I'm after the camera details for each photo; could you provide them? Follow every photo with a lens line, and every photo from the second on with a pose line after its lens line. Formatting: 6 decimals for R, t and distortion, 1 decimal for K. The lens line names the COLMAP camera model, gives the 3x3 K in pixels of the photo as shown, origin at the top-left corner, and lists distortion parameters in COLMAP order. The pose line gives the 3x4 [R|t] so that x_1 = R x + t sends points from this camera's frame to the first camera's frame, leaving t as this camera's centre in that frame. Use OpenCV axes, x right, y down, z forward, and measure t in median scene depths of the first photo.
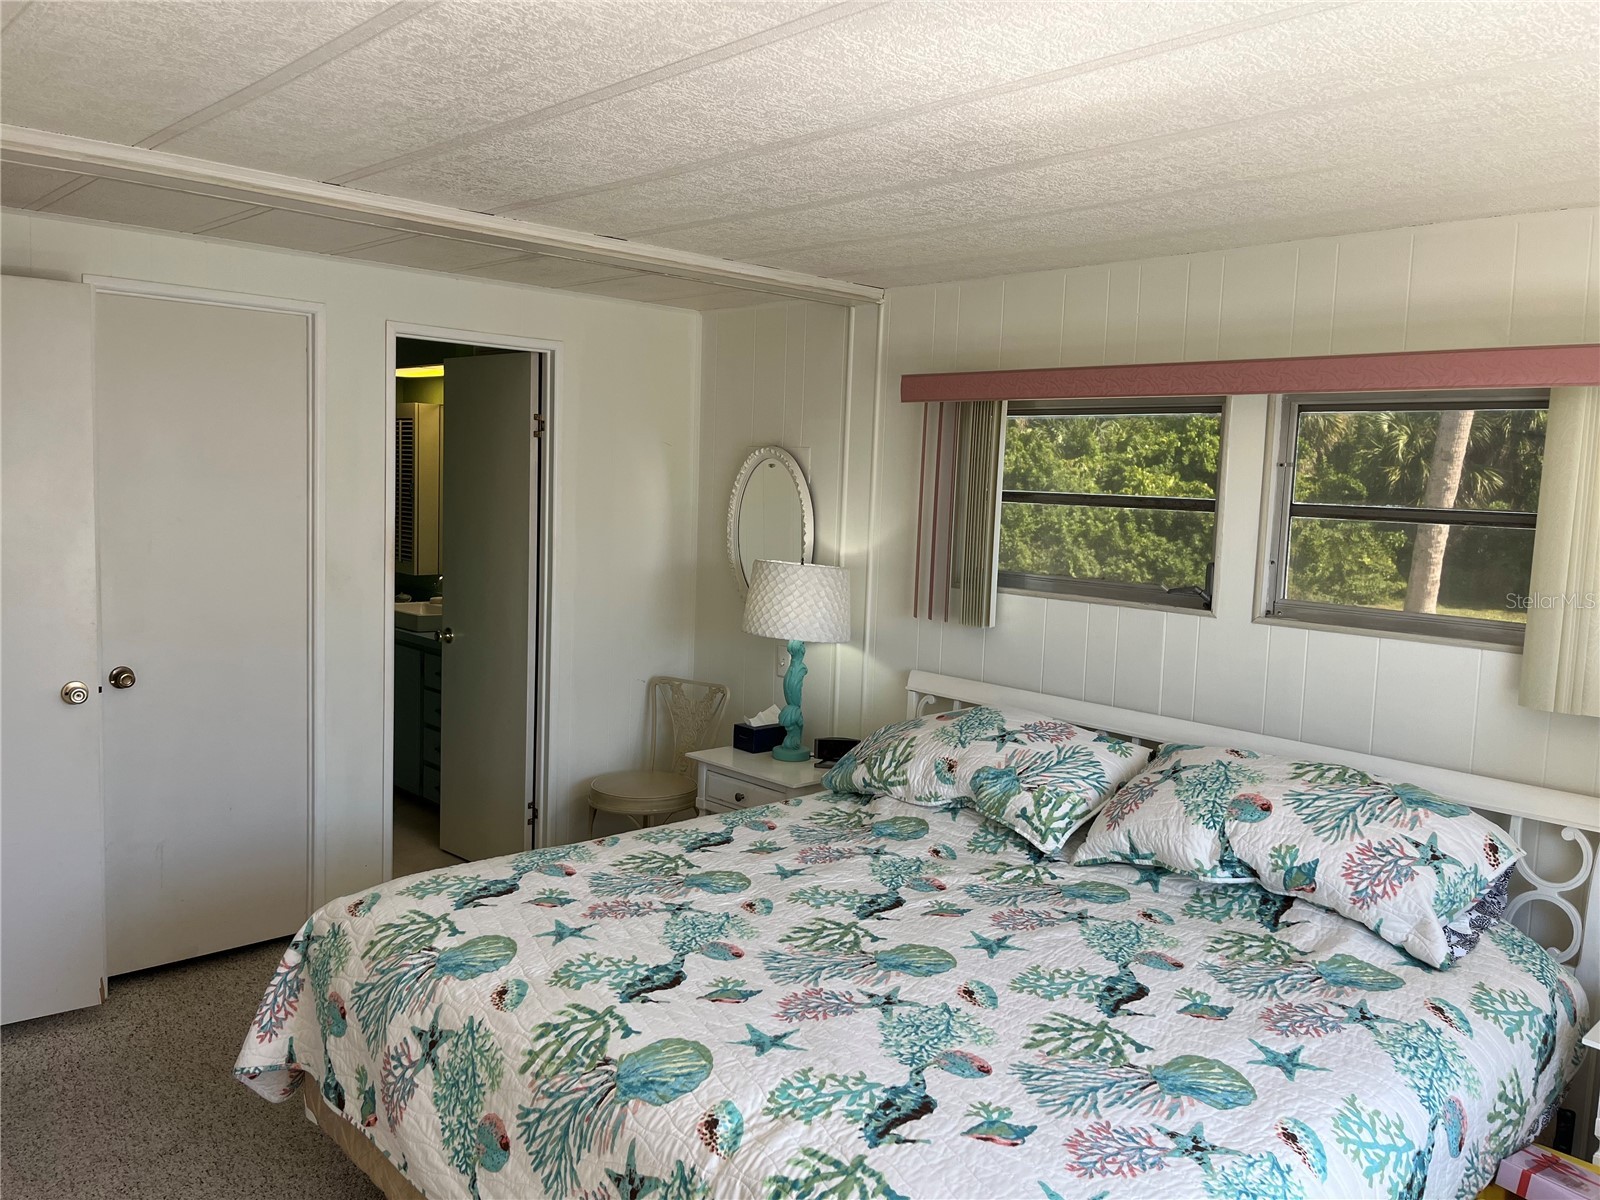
lens RADIAL K [[1211.3, 0, 800.0], [0, 1211.3, 600.0], [0, 0, 1]] dist [0.034195, -0.007928]
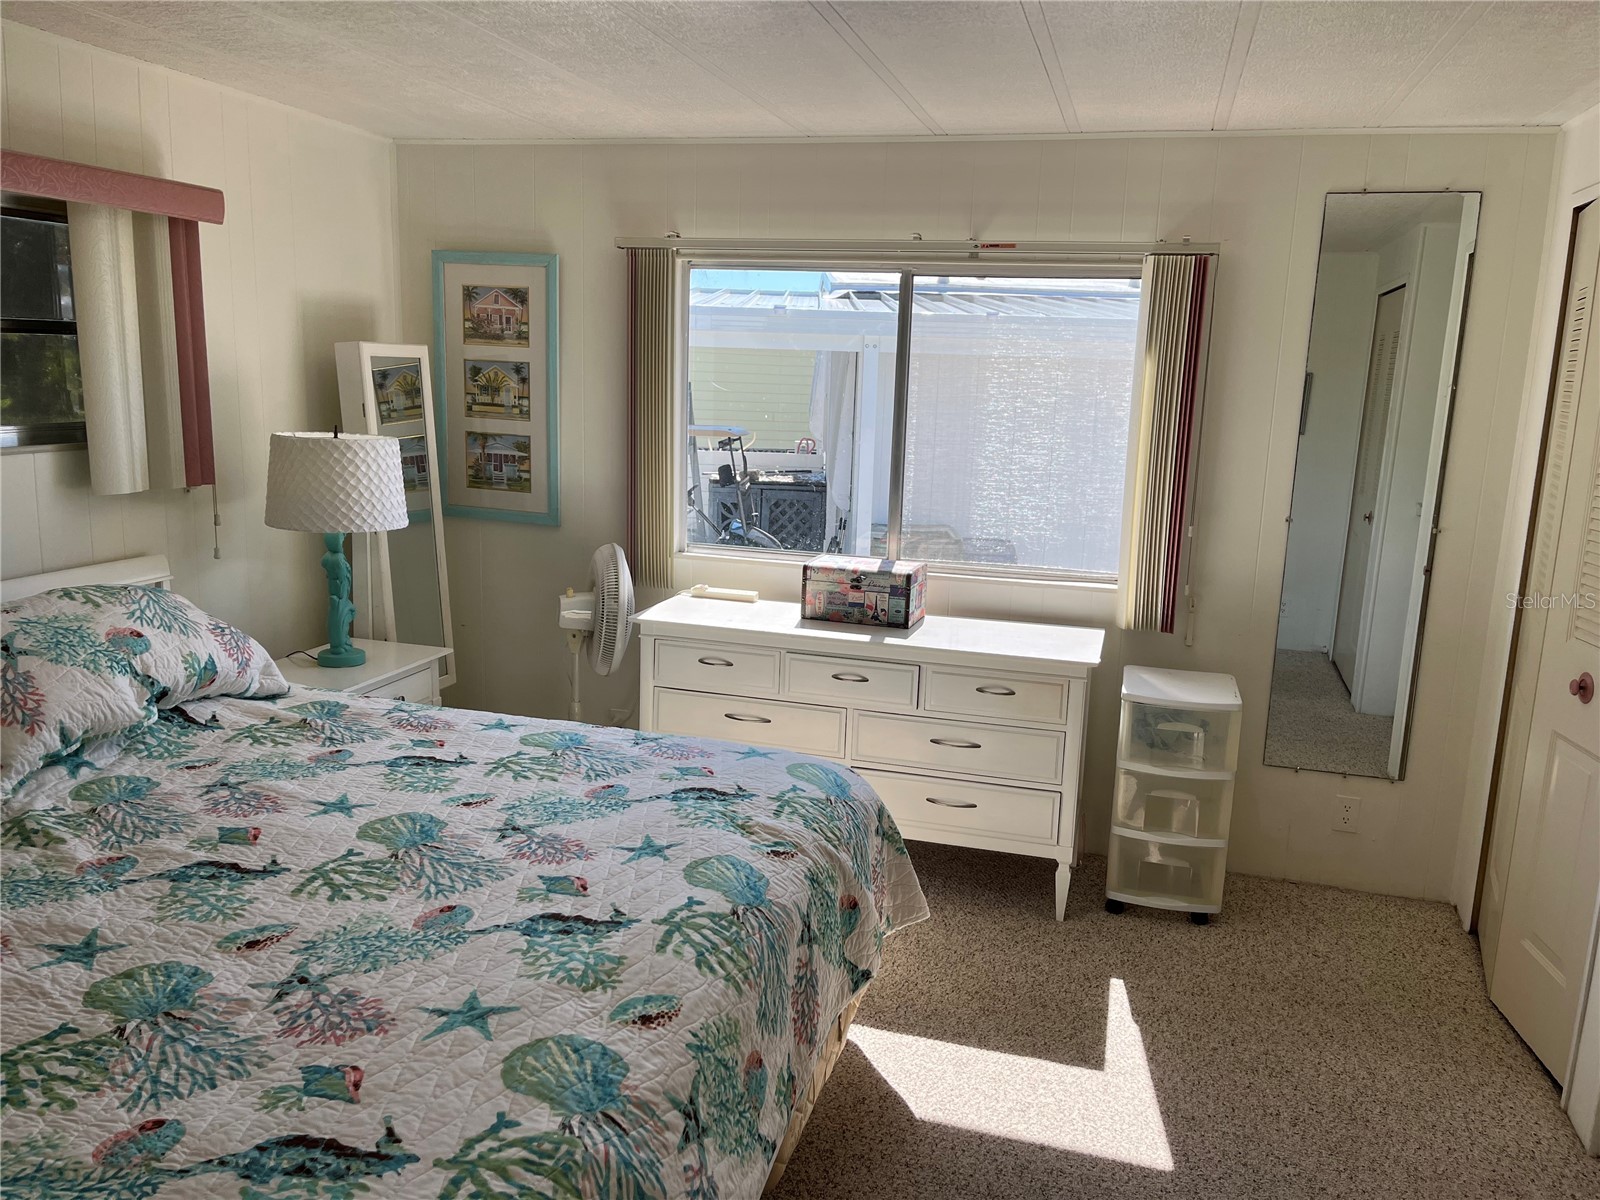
lens RADIAL K [[1211.3, 0, 800.0], [0, 1211.3, 600.0], [0, 0, 1]] dist [0.034195, -0.007928]
pose [[-0.501339, -0.220133, 0.836780, -0.850668], [0.030694, 0.961962, 0.271455, -0.130018], [-0.864706, 0.161775, -0.475512, 1.206741]]
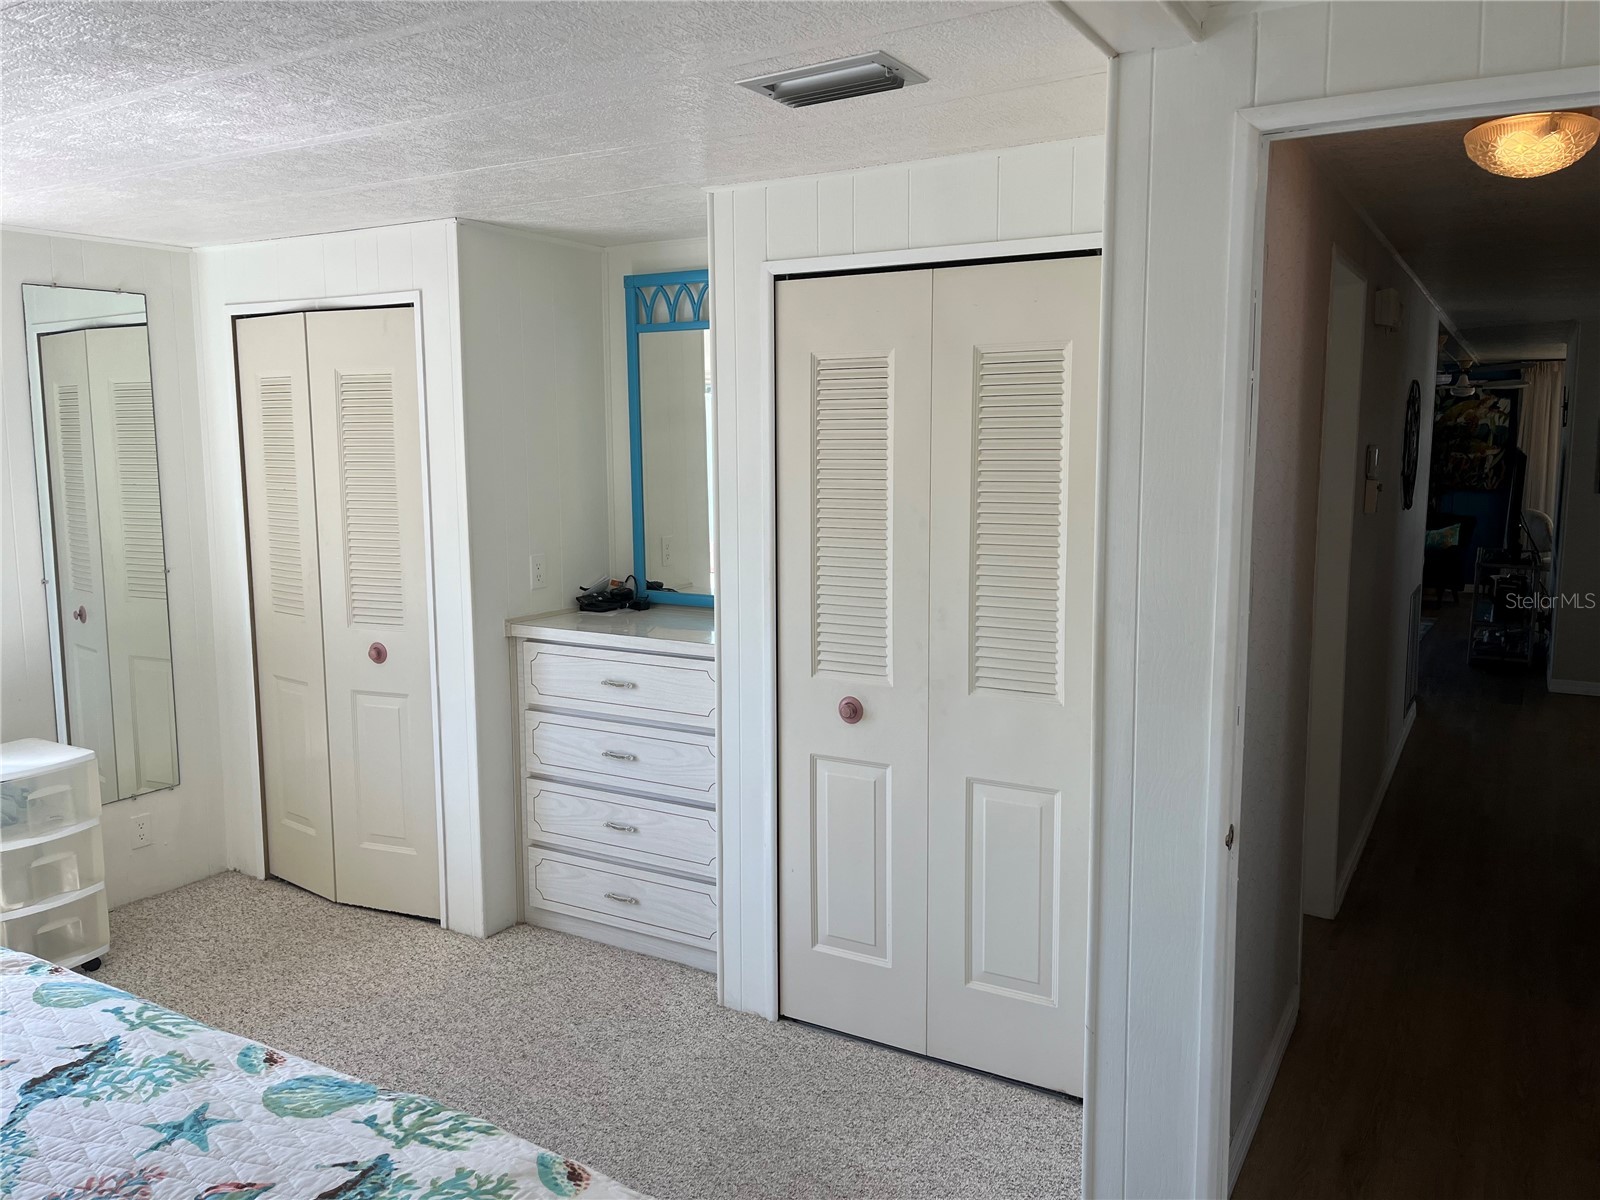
lens RADIAL K [[1240.1, 0, 800.0], [0, 1240.1, 600.0], [0, 0, 1]] dist [-0.007048, -0.008574]
pose [[-0.962025, 0.003521, -0.272938, -0.354859], [-0.057303, 0.975029, 0.214556, -0.183828], [0.266878, 0.222049, -0.937801, 1.780010]]
